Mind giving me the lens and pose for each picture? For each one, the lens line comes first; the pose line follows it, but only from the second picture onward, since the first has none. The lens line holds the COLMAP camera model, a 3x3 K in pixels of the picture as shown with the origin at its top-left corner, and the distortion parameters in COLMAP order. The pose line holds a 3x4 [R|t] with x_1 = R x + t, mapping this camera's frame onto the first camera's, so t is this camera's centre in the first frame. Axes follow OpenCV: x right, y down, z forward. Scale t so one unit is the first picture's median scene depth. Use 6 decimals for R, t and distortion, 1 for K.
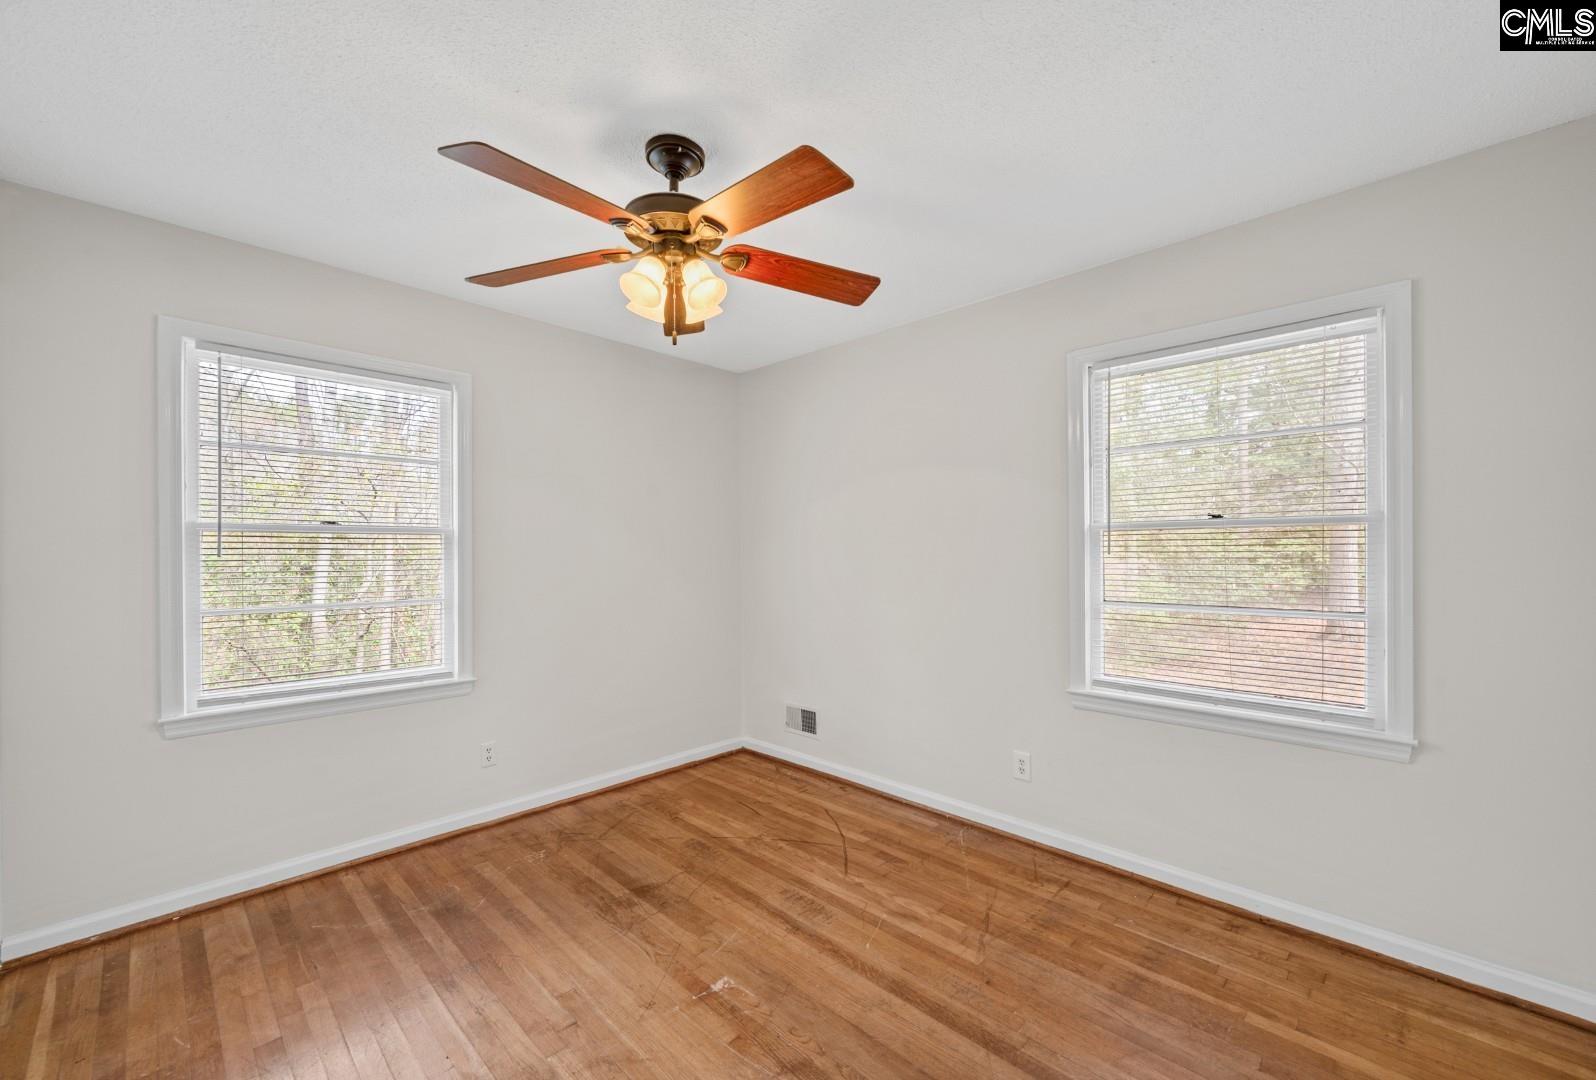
lens RADIAL K [[638.9, 0, 796.6], [0, 638.9, 548.9], [0, 0, 1]] dist [0.001672, 0.000003]
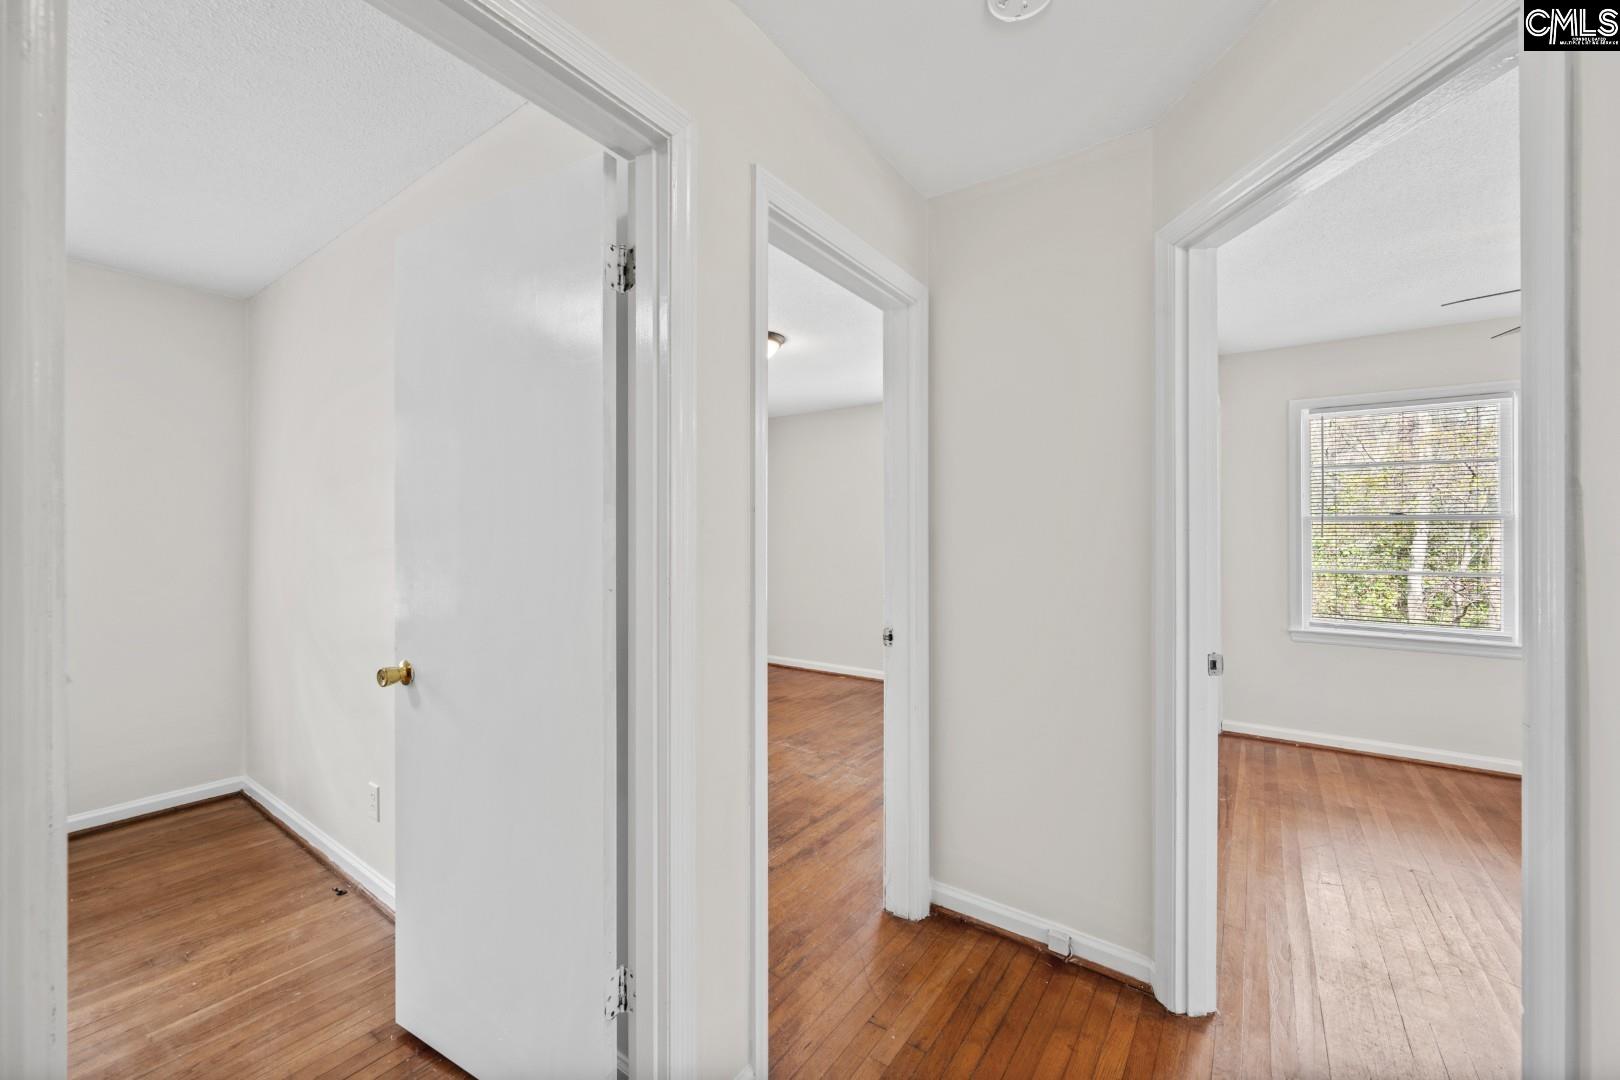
lens RADIAL K [[634.2, 0, 810.0], [0, 634.2, 540.0], [0, 0, 1]] dist [-0.000153, 0.000193]
pose [[0.156430, 0.007637, -0.987660, 0.544455], [0.003952, 0.999957, 0.008358, 0.000097], [0.987681, -0.005210, 0.156393, -0.601035]]
